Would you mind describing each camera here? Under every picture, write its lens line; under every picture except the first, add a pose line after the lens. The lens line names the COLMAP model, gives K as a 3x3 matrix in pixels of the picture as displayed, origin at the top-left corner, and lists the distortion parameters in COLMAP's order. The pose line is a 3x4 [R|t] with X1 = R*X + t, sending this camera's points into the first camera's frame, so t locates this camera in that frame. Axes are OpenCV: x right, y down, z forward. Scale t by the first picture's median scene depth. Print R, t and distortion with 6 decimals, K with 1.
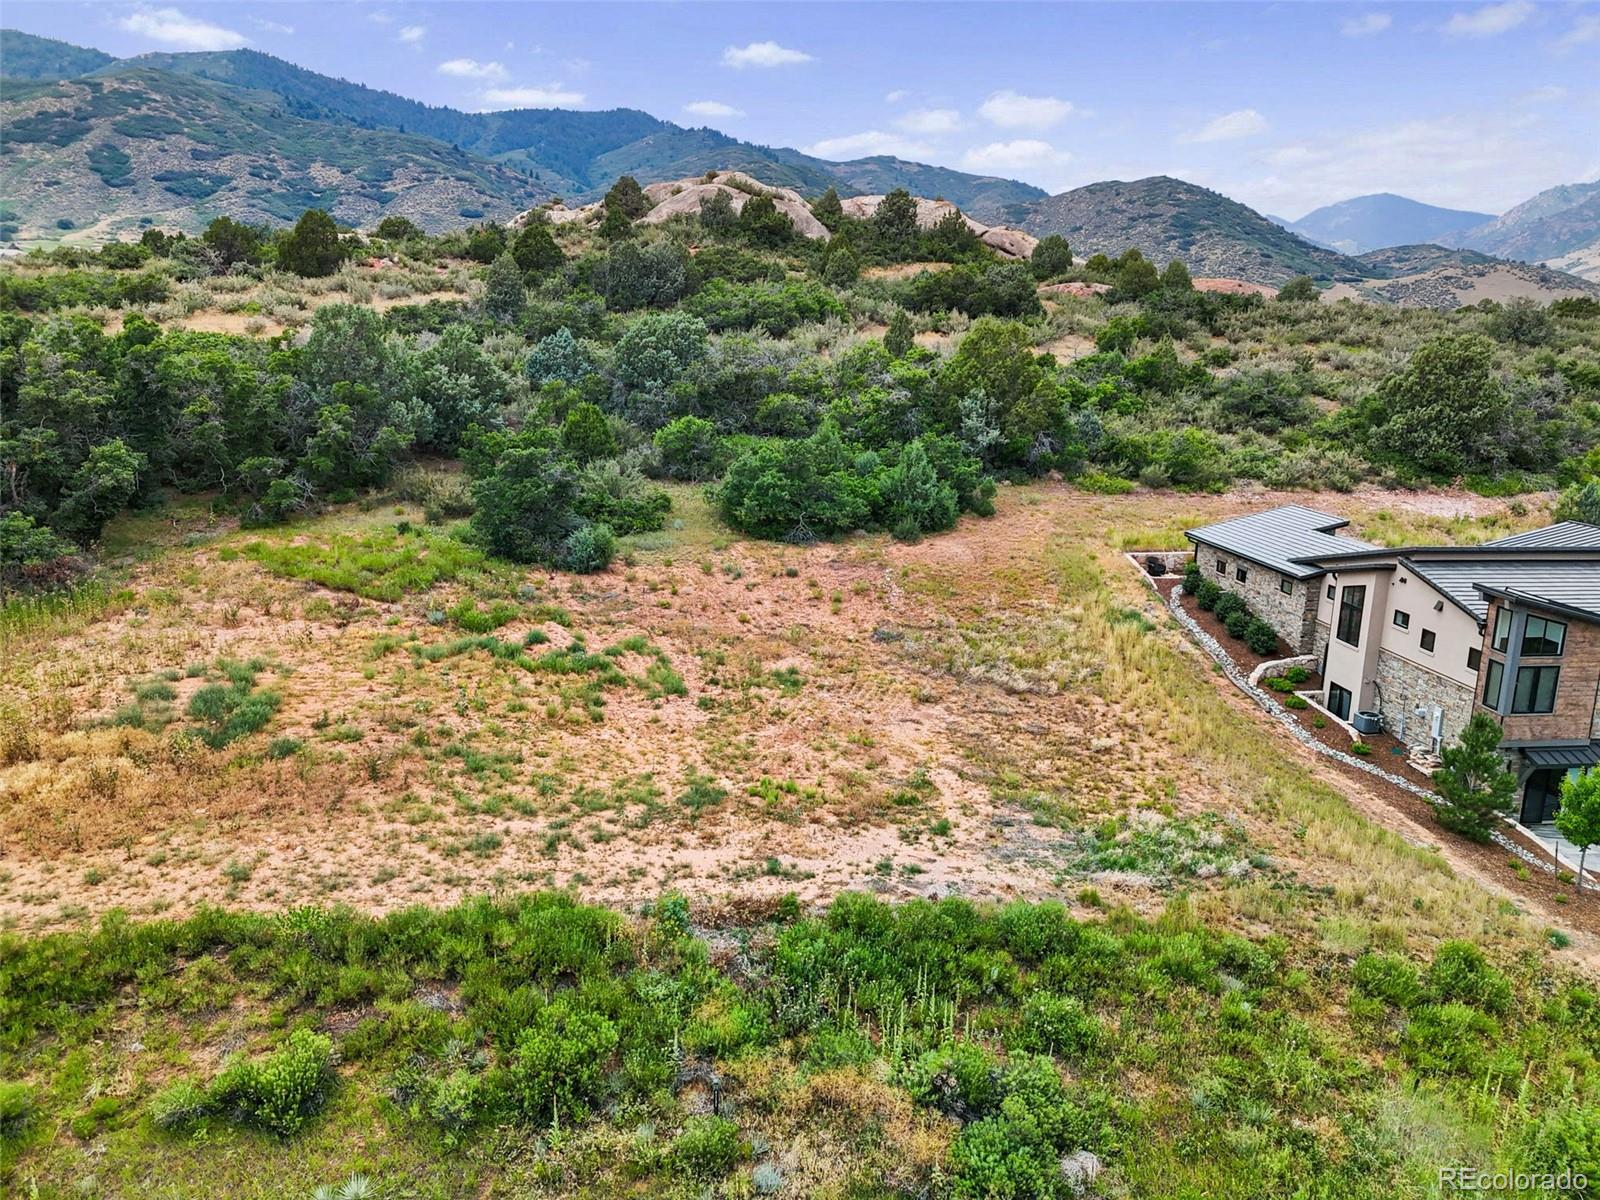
lens RADIAL K [[1181.1, 0, 800.0], [0, 1181.1, 600.0], [0, 0, 1]] dist [0.062852, -0.047514]
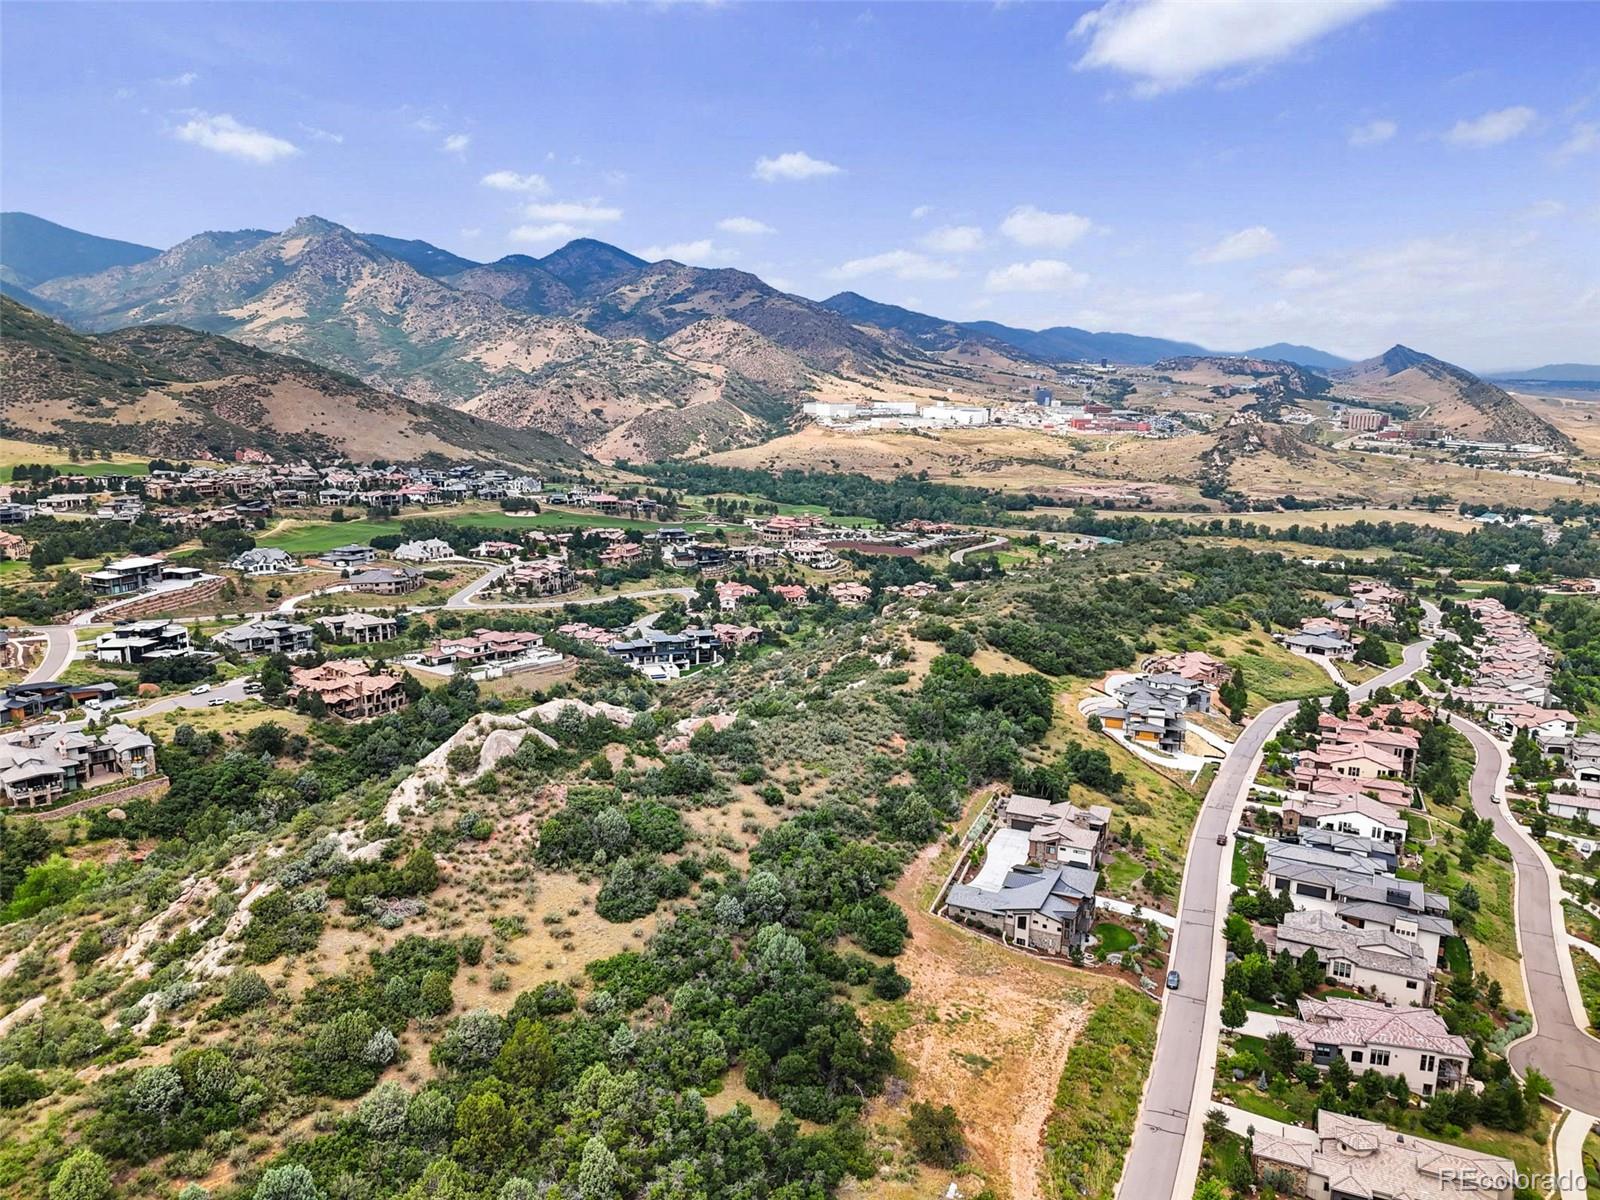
lens RADIAL K [[1181.1, 0, 800.0], [0, 1181.1, 600.0], [0, 0, 1]] dist [0.062852, -0.047514]
pose [[0.535332, -0.179172, 0.825420, -2.259951], [0.186005, 0.978259, 0.091713, -1.139952], [-0.823907, 0.104435, 0.557020, -0.598120]]
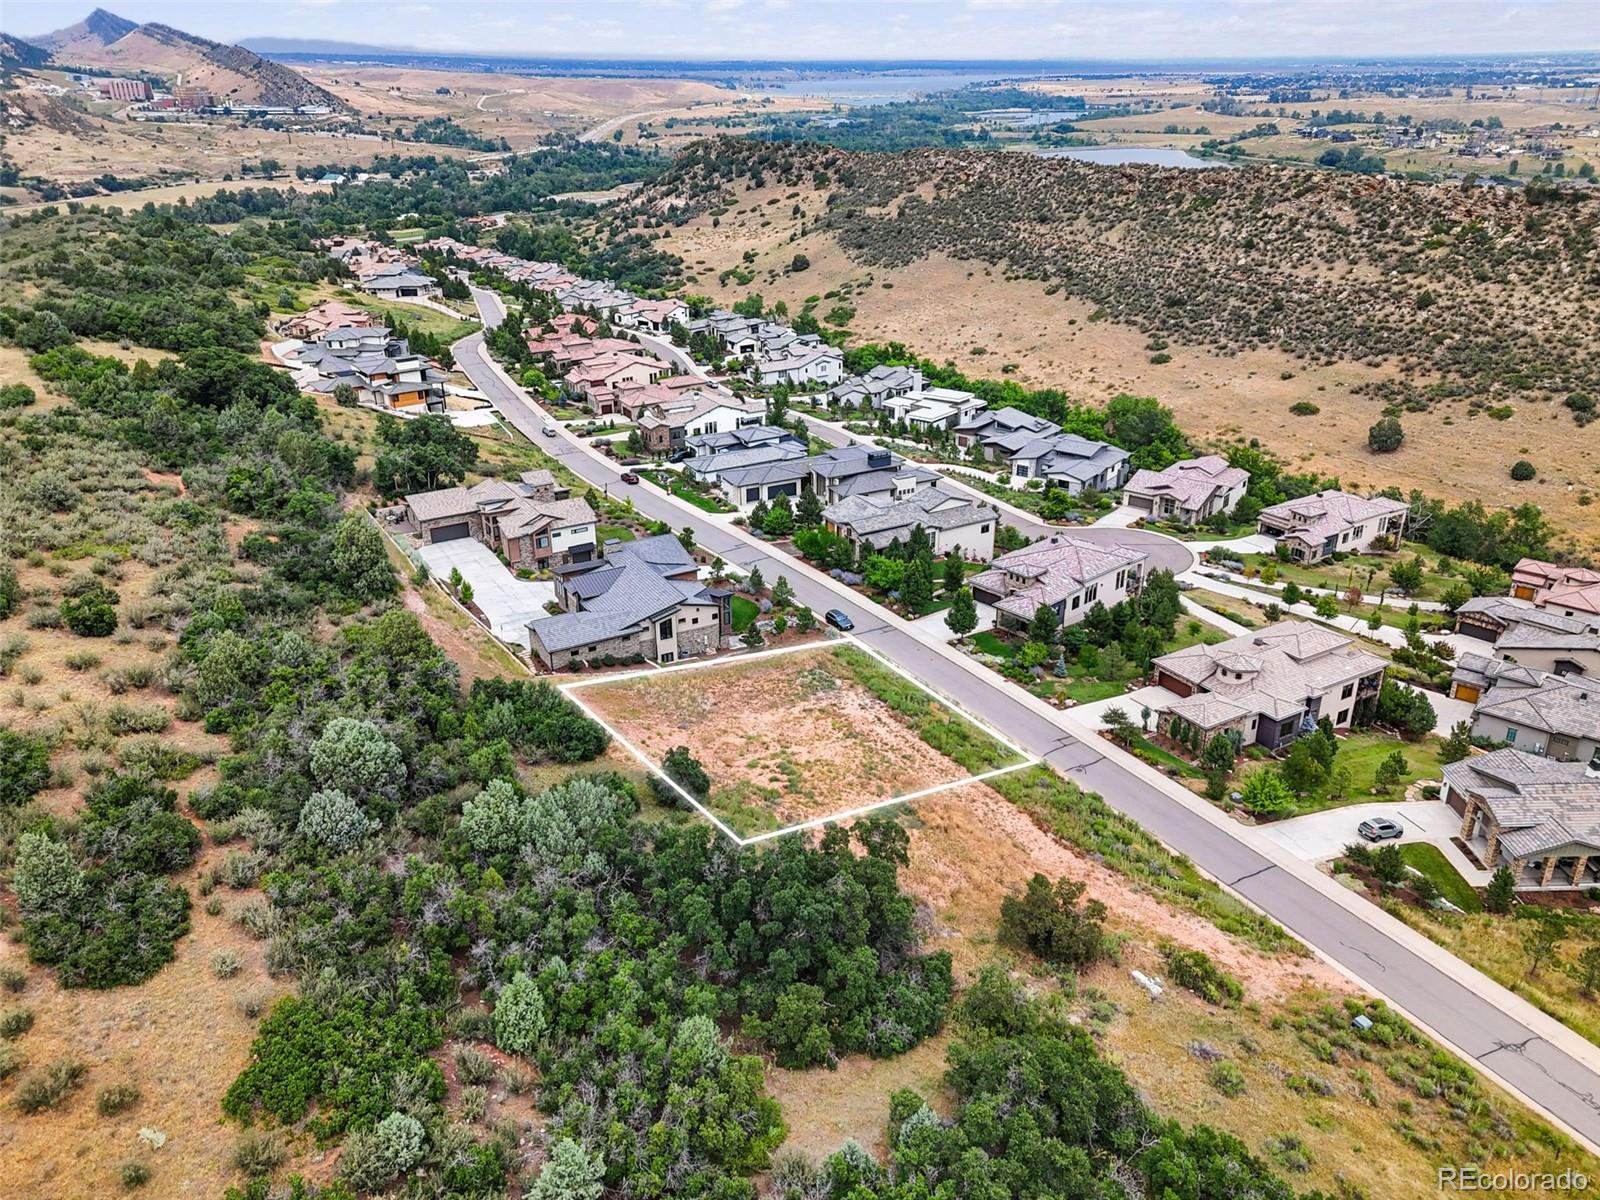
lens RADIAL K [[1201.1, 0, 813.3], [0, 1201.1, 600.6], [0, 0, 1]] dist [0.101153, -0.105420]
pose [[-0.375561, -0.399003, 0.836511, -1.384311], [0.203762, 0.844950, 0.494510, -0.941469], [-0.904121, 0.356168, -0.236028, 0.891494]]
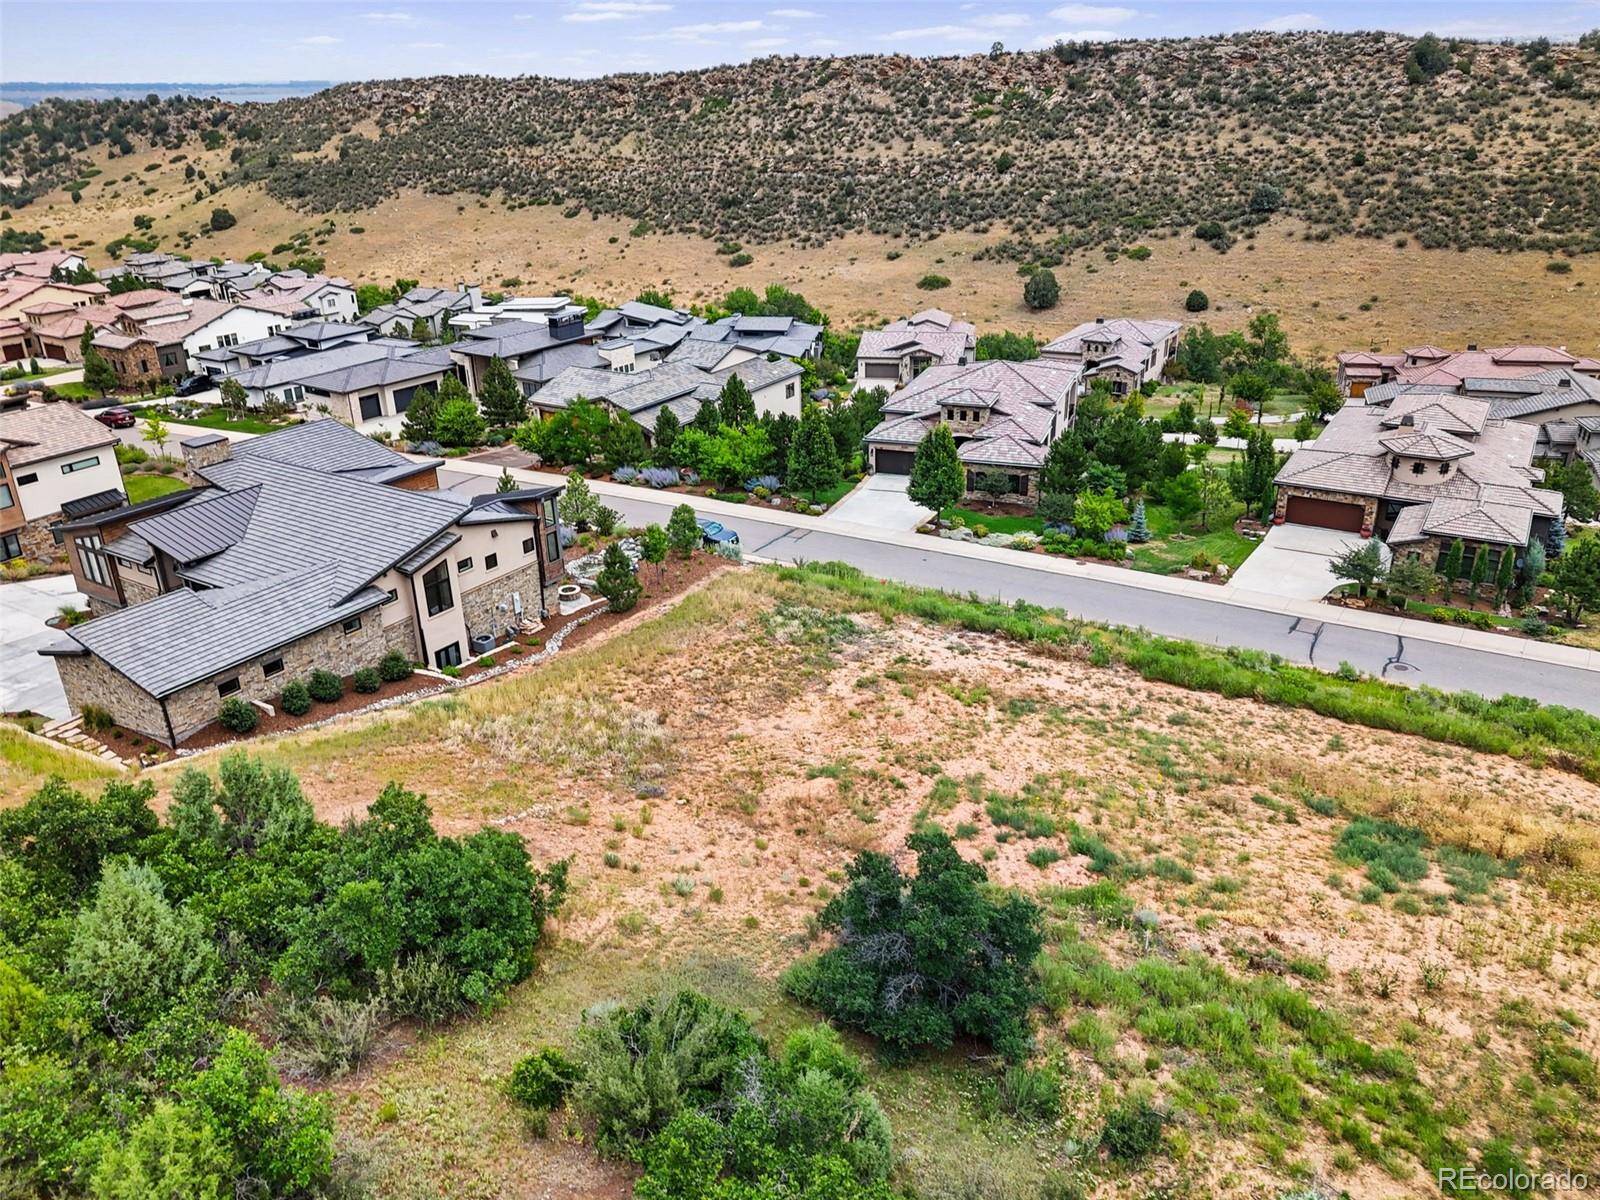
lens RADIAL K [[1181.1, 0, 800.0], [0, 1181.1, 600.0], [0, 0, 1]] dist [0.062852, -0.047514]
pose [[-0.758785, -0.271412, 0.592099, -0.351031], [0.149593, 0.812129, 0.563976, -0.399397], [-0.633931, 0.516510, -0.575630, 0.973886]]
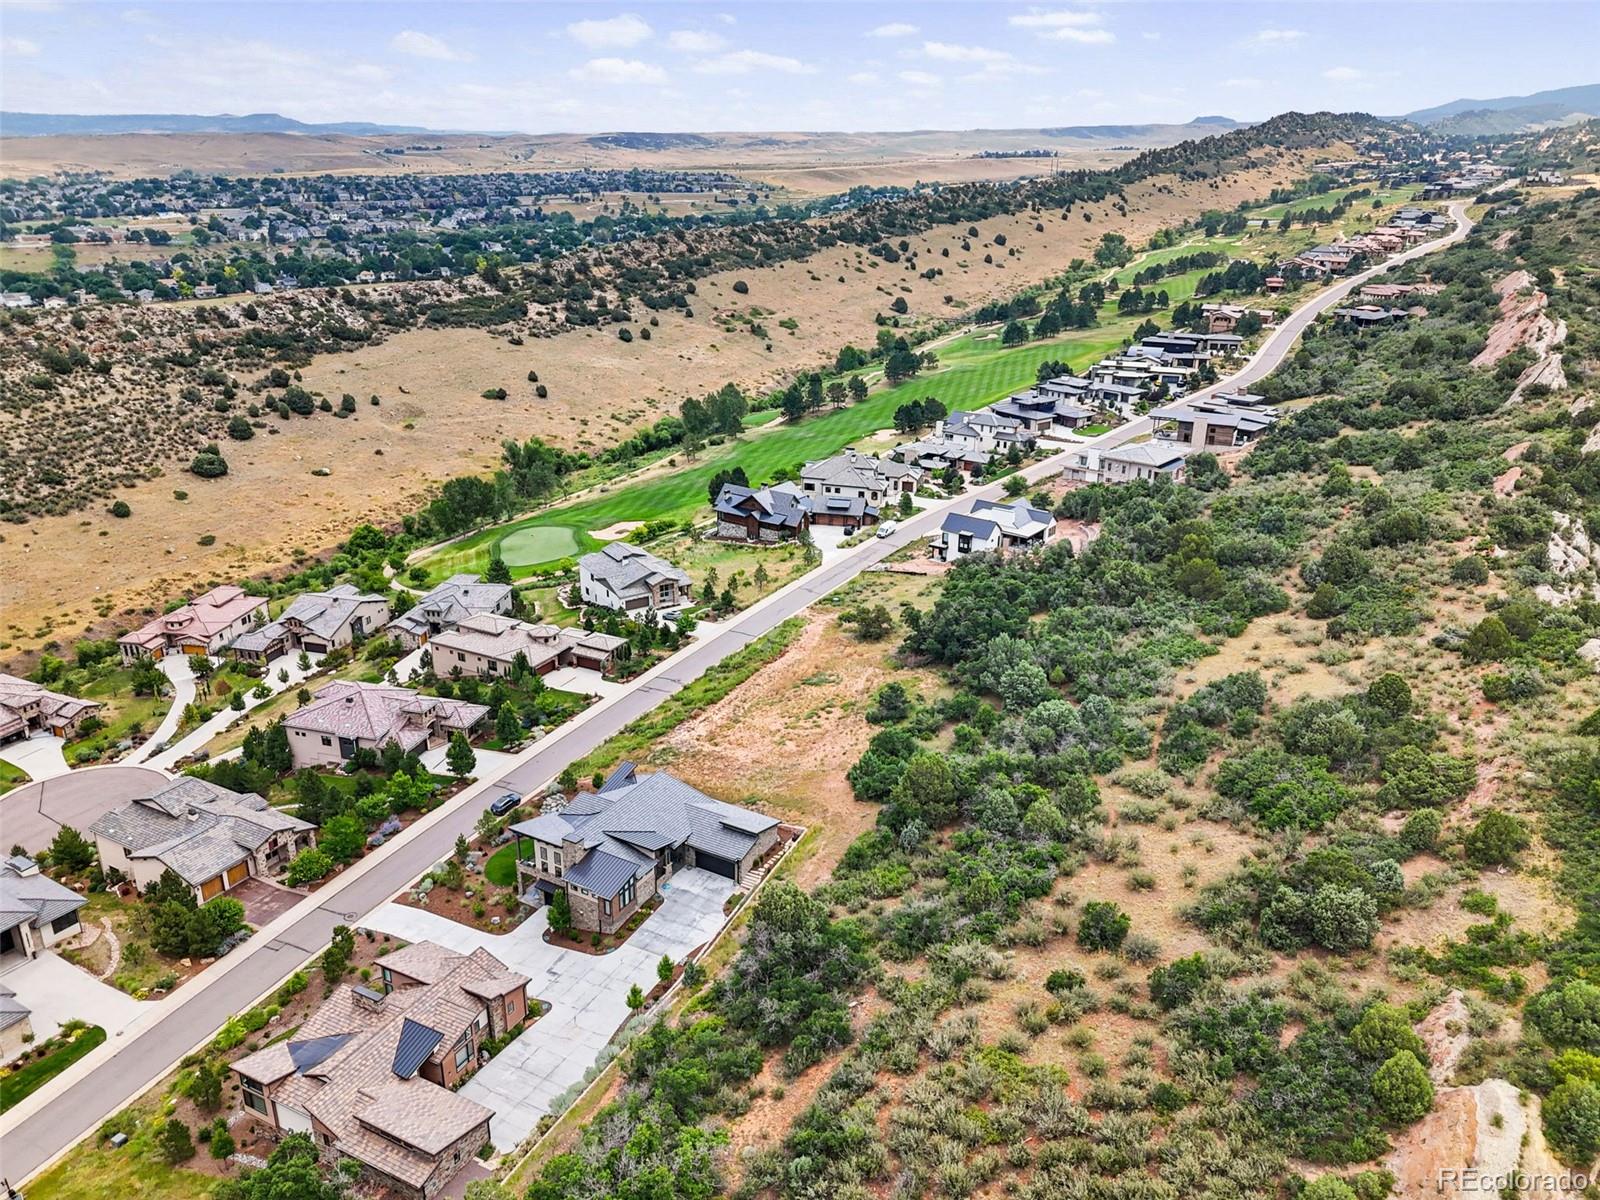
lens RADIAL K [[1168.7, 0, 792.6], [0, 1168.7, 596.7], [0, 0, 1]] dist [0.099734, -0.109663]
pose [[-0.593450, 0.255343, -0.763294, 1.642479], [-0.203886, 0.869720, 0.449464, -1.229007], [0.778619, 0.422359, -0.464075, 1.592481]]
